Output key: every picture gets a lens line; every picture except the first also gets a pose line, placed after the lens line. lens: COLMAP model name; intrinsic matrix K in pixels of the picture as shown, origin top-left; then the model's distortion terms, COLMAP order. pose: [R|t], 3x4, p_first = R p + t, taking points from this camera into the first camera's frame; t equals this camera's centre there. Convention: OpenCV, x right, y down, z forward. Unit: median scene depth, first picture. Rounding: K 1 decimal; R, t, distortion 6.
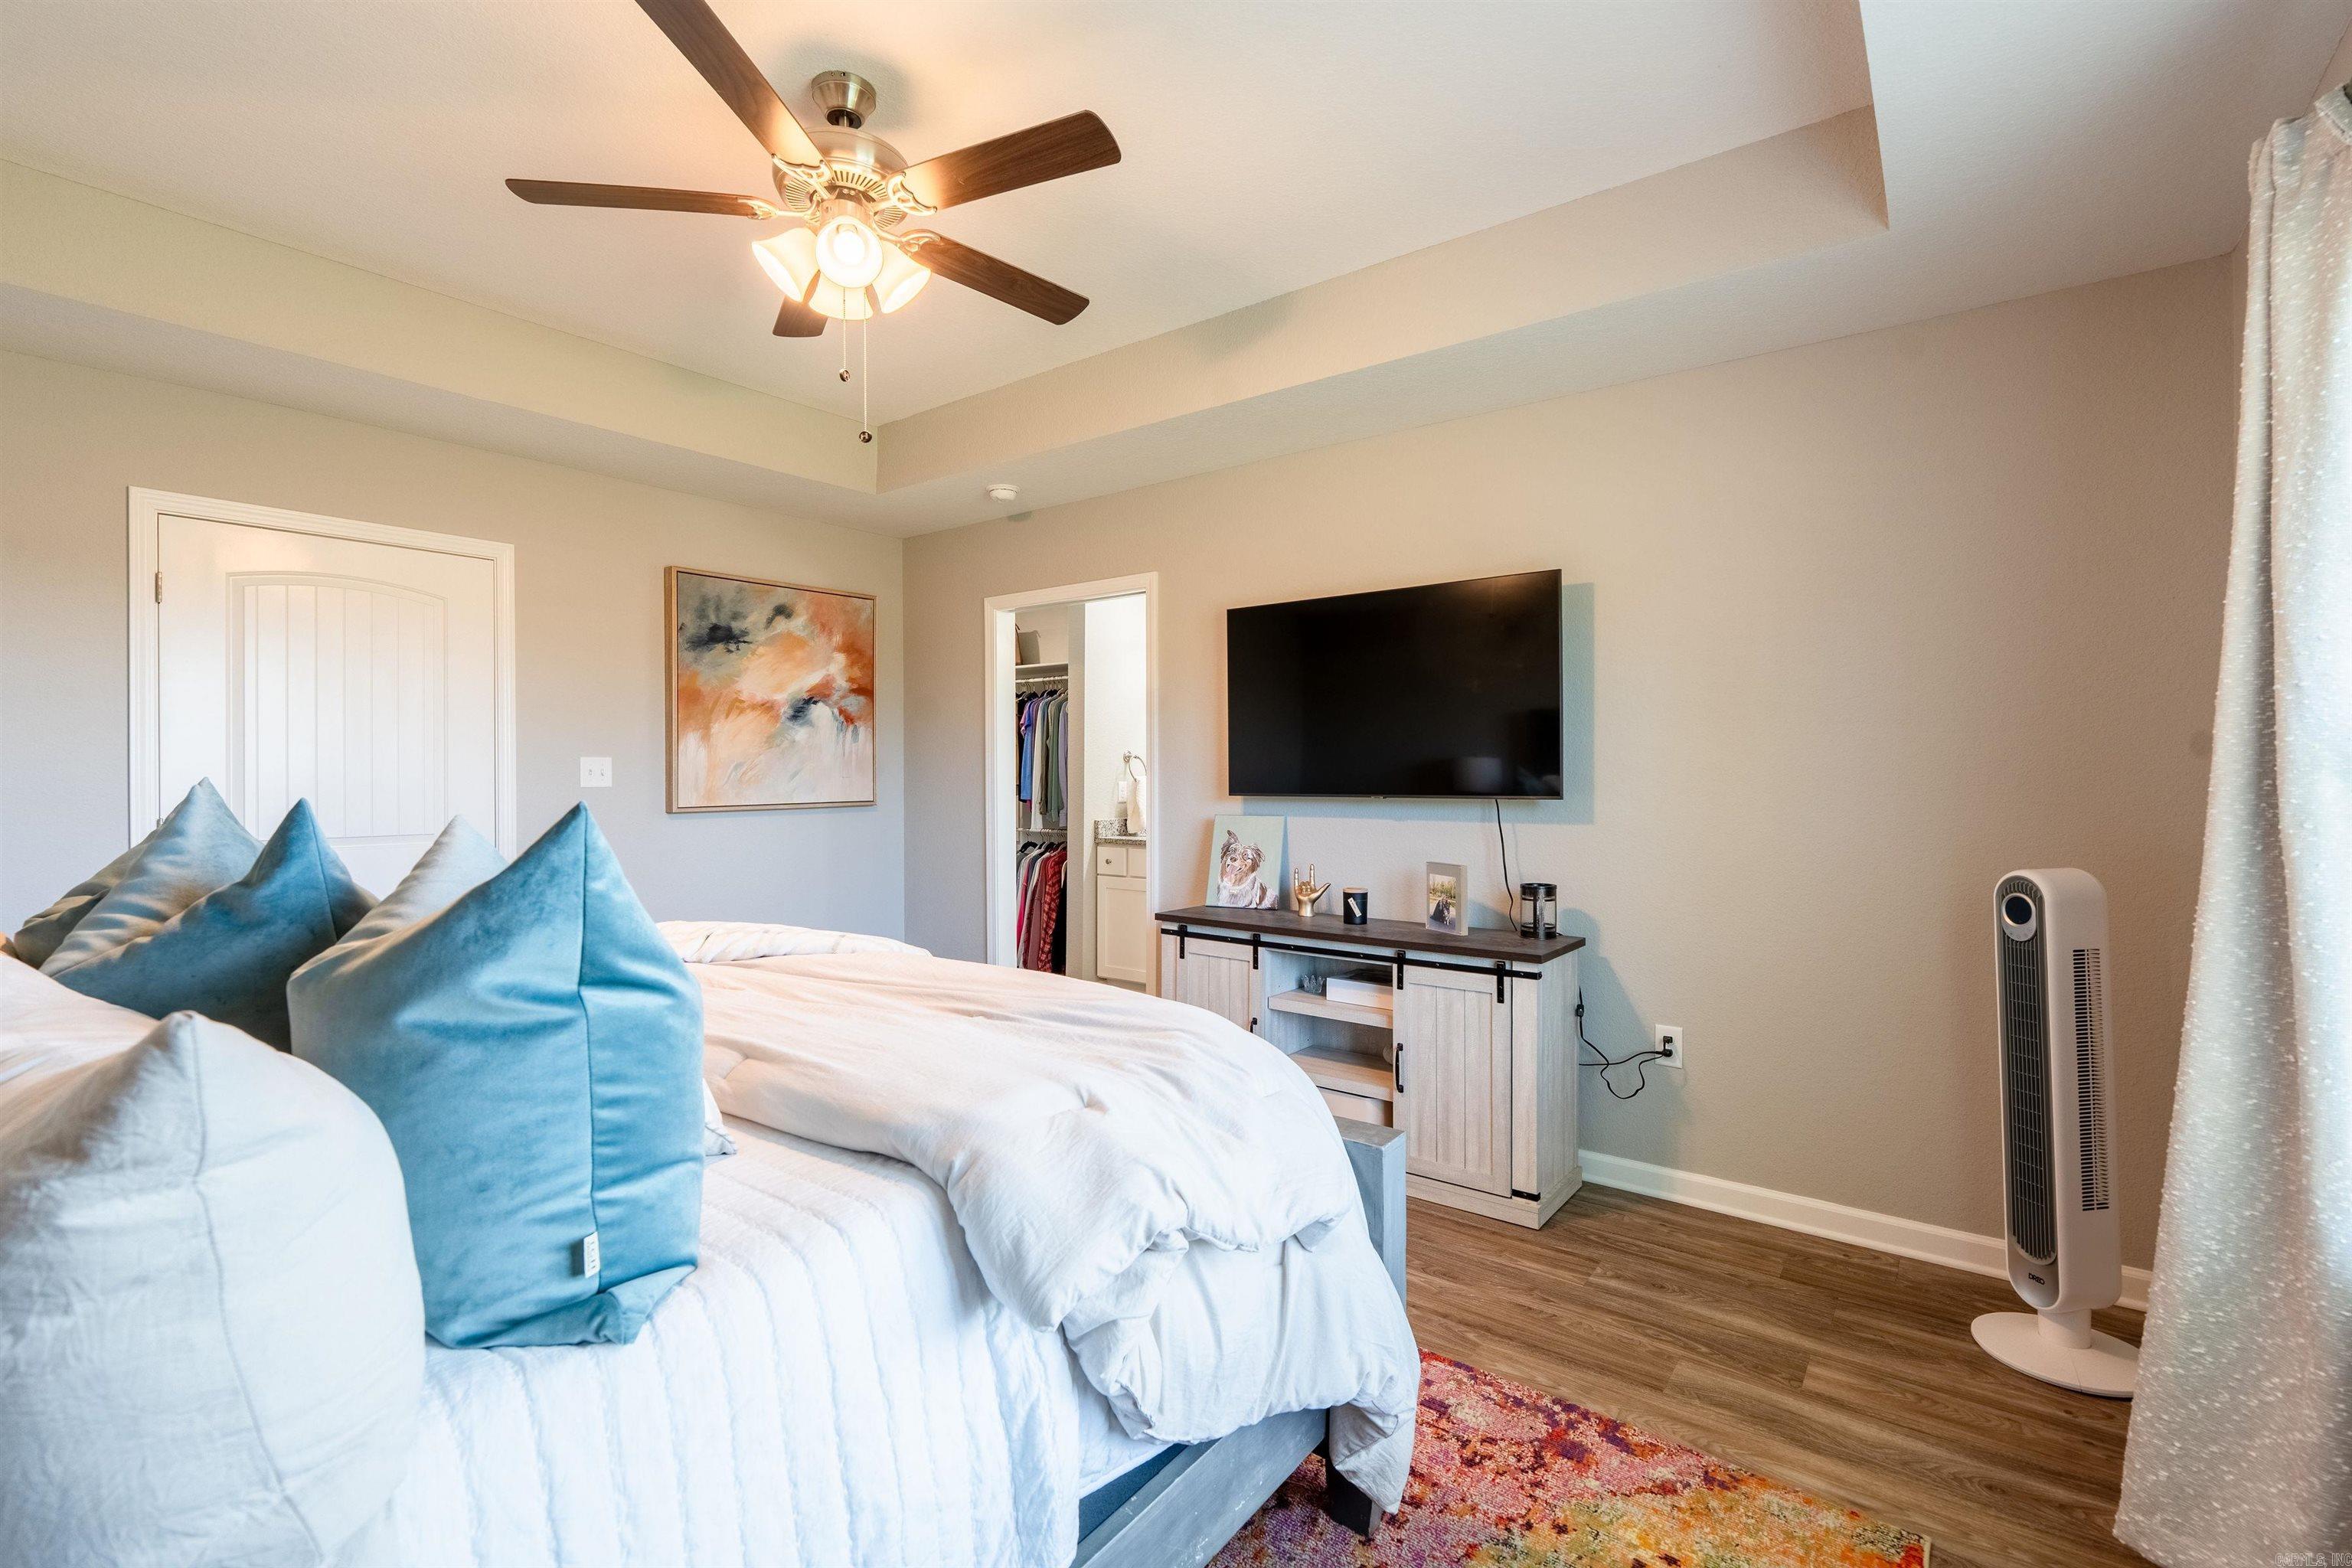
lens RADIAL K [[1053.5, 0, 1159.9], [0, 1053.5, 773.4], [0, 0, 1]] dist [-0.008773, 0.003675]
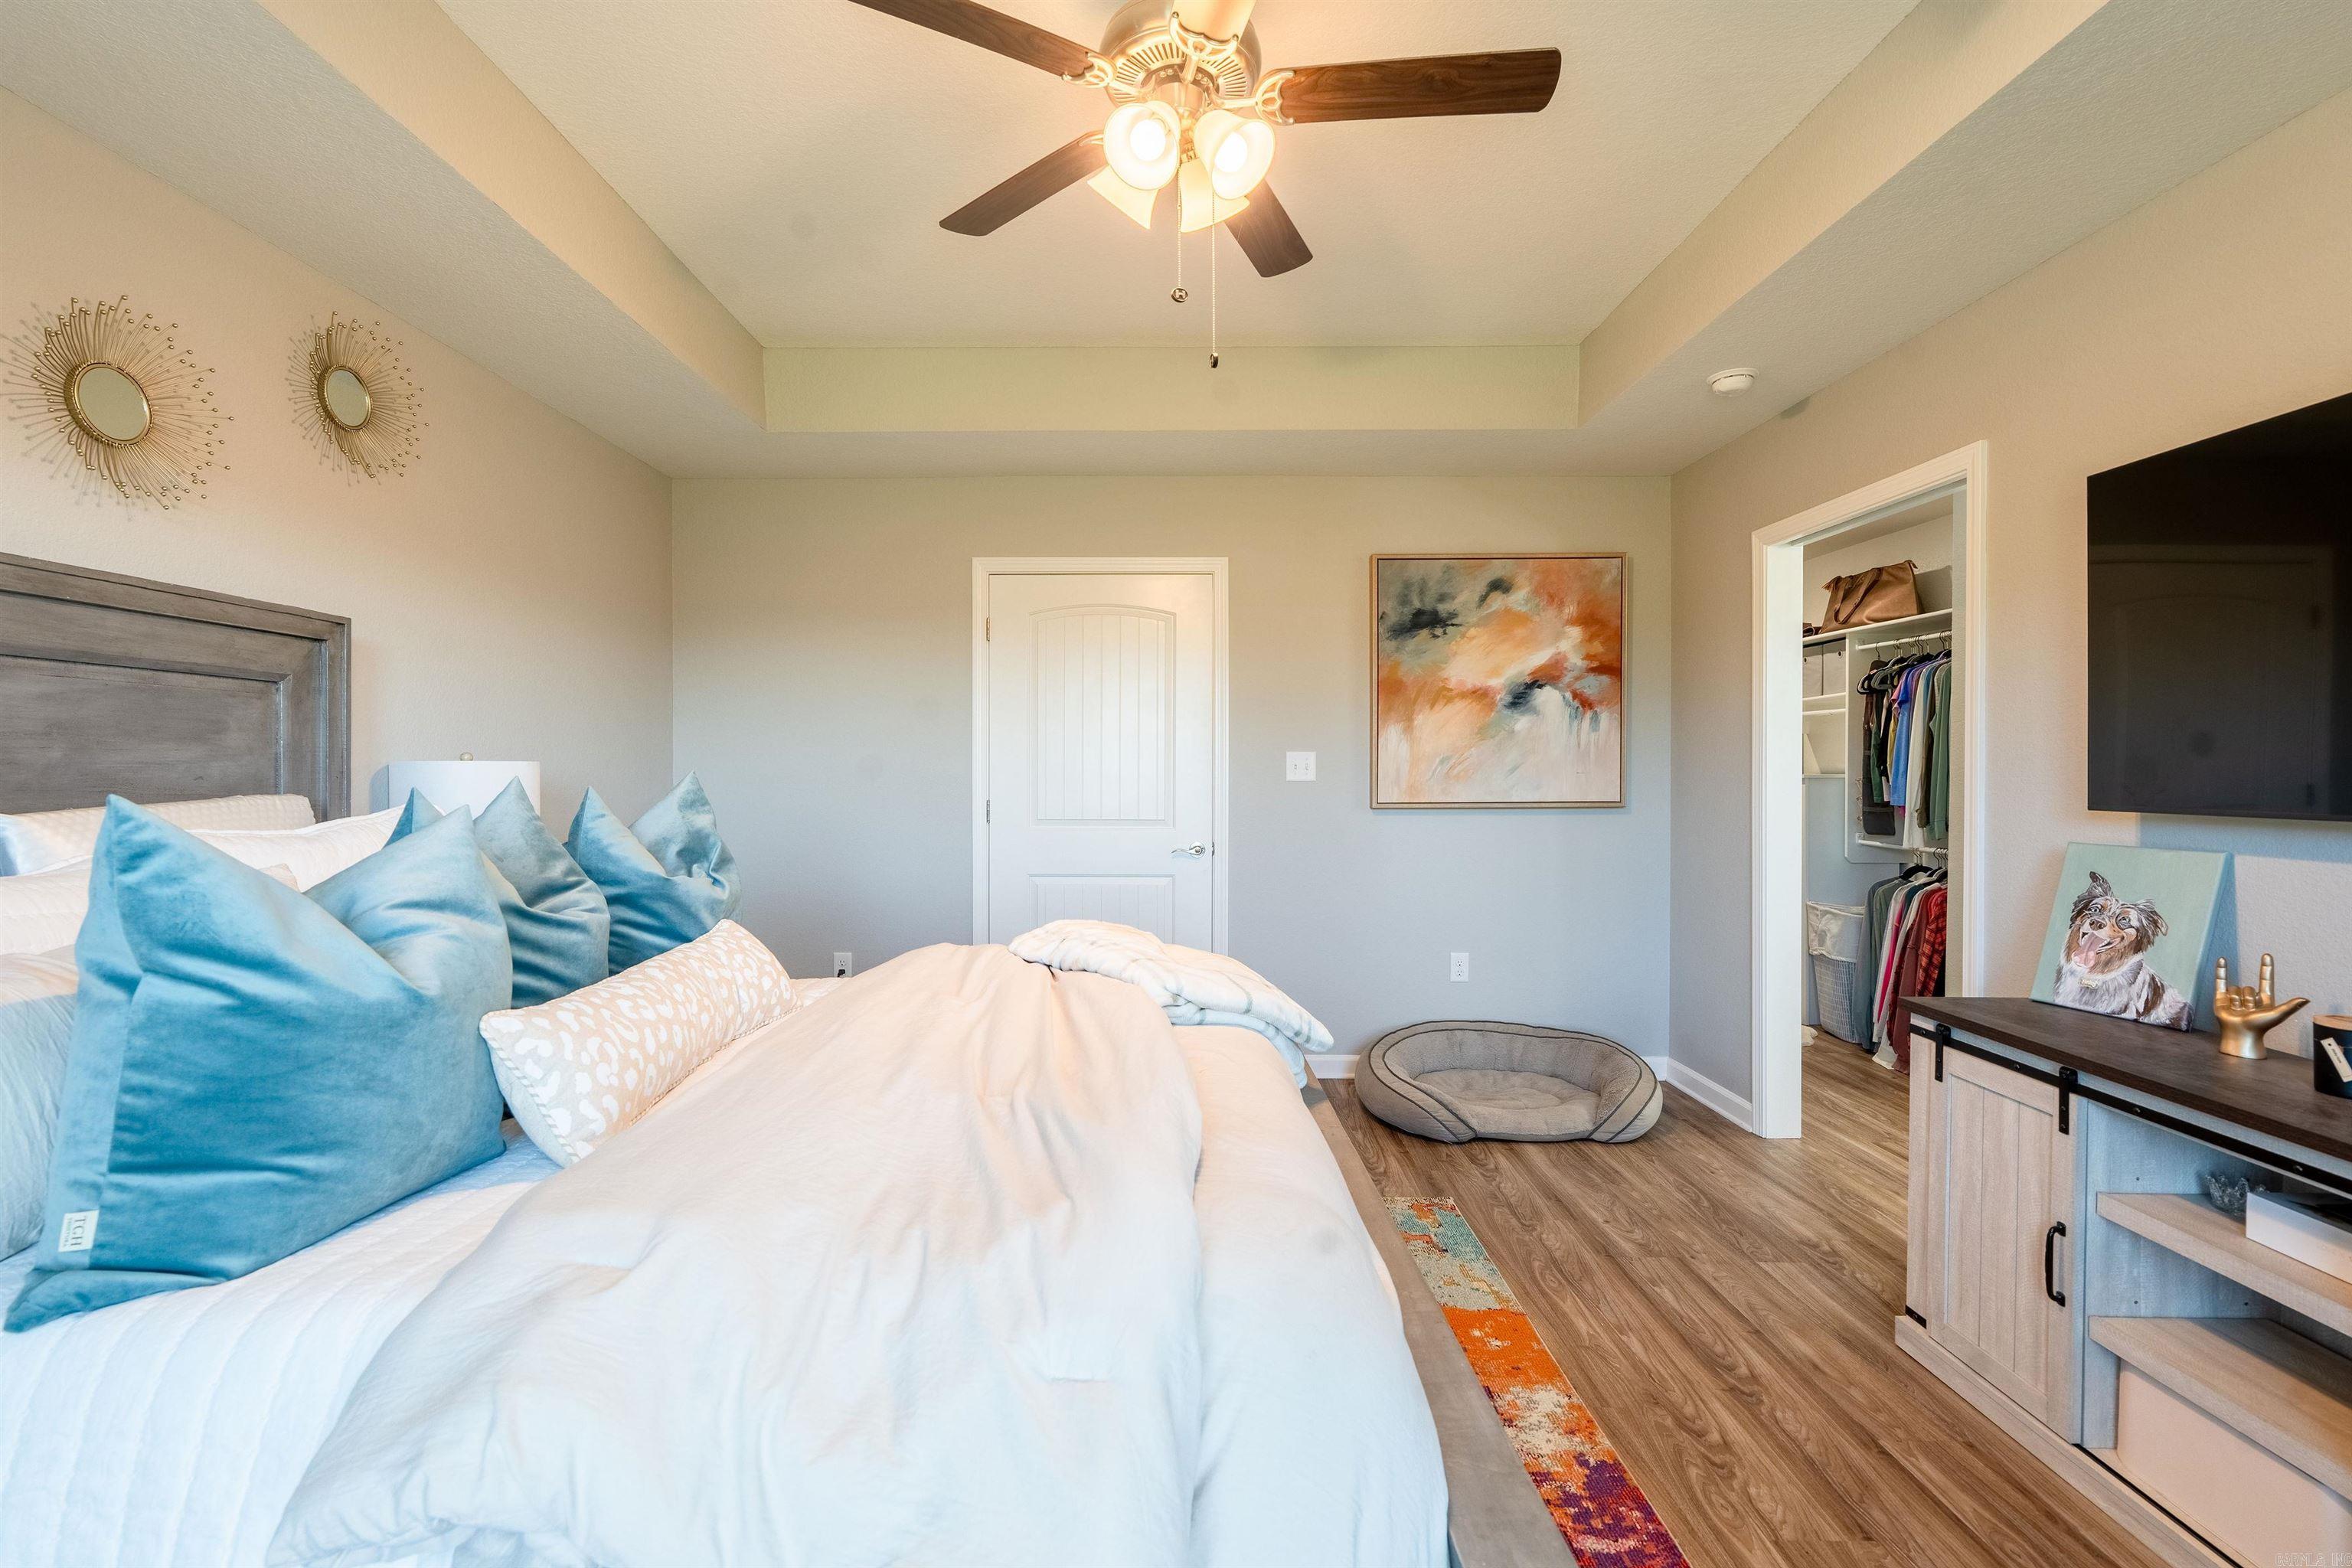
lens RADIAL K [[1053.5, 0, 1163.0], [0, 1053.5, 774.5], [0, 0, 1]] dist [-0.008773, 0.003675]
pose [[0.610900, 0.008180, -0.791666, 0.184344], [-0.002942, 0.999963, 0.008062, -0.000816], [0.791703, -0.002596, 0.610901, 0.242748]]
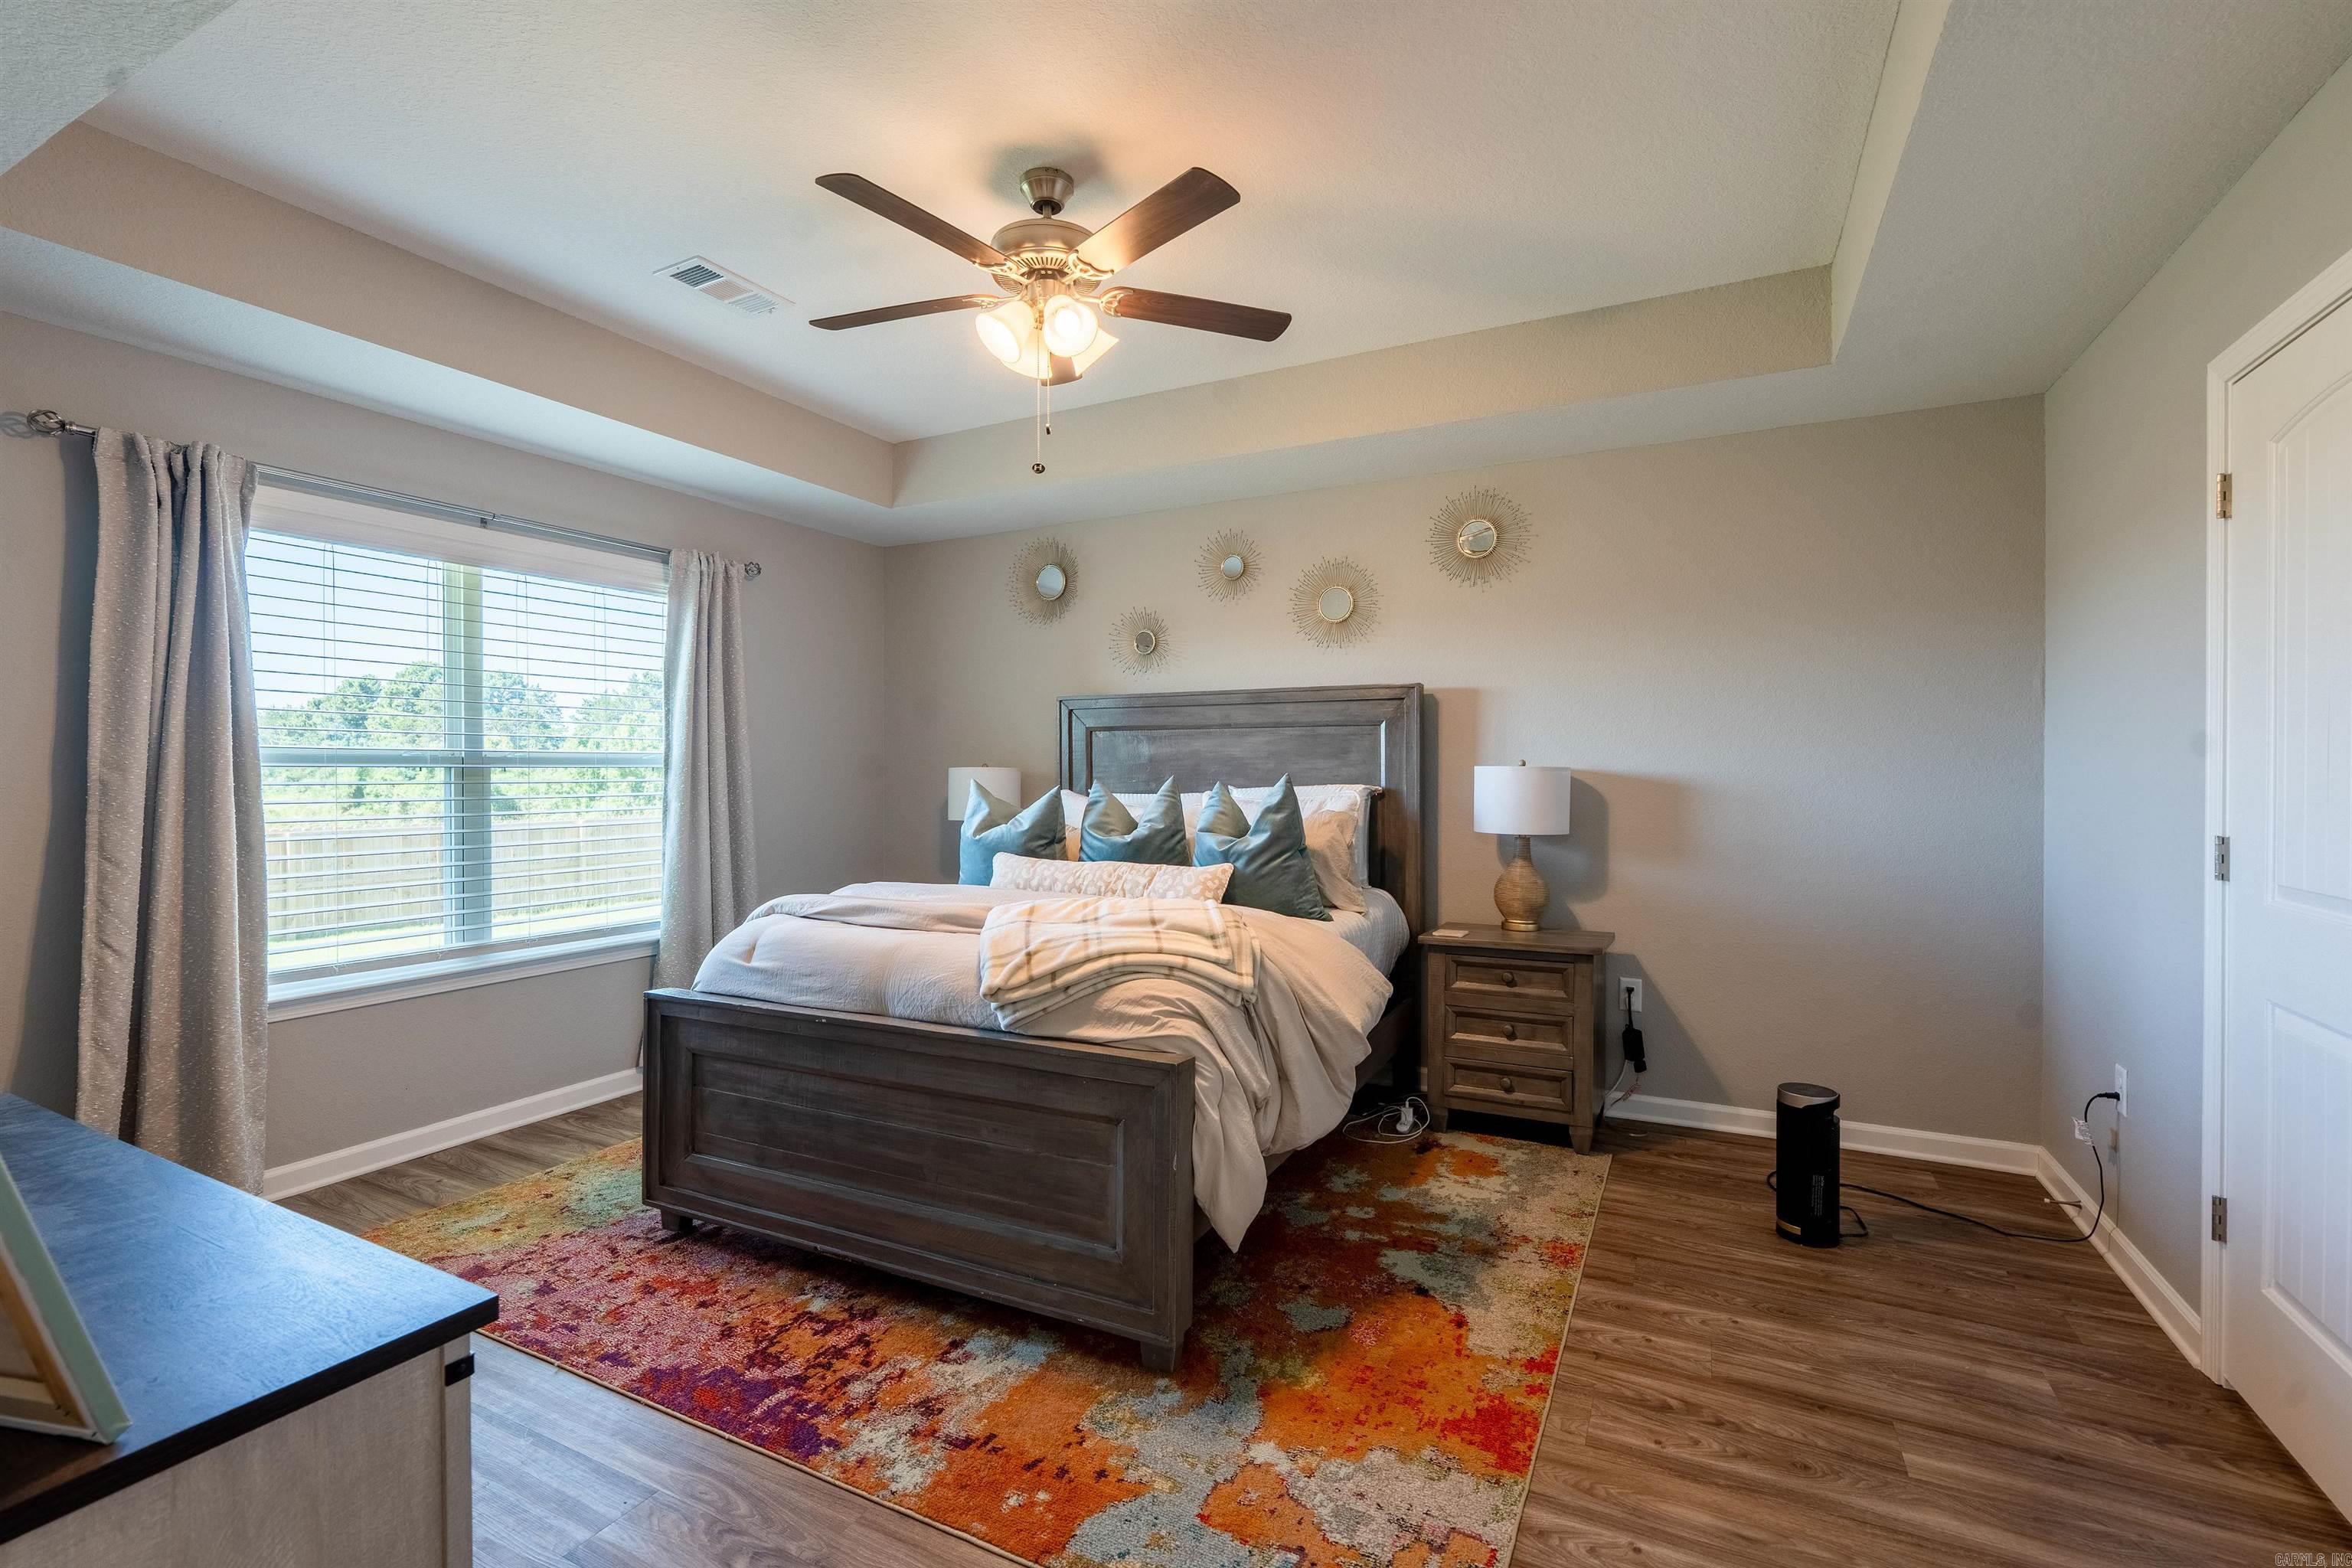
lens RADIAL K [[1053.5, 0, 1152.5], [0, 1053.5, 774.9], [0, 0, 1]] dist [-0.008773, 0.003675]
pose [[-0.985480, 0.008436, -0.169584, -0.132241], [0.007133, 0.999940, 0.008294, -0.004419], [0.169643, 0.006964, -0.985481, 1.168694]]
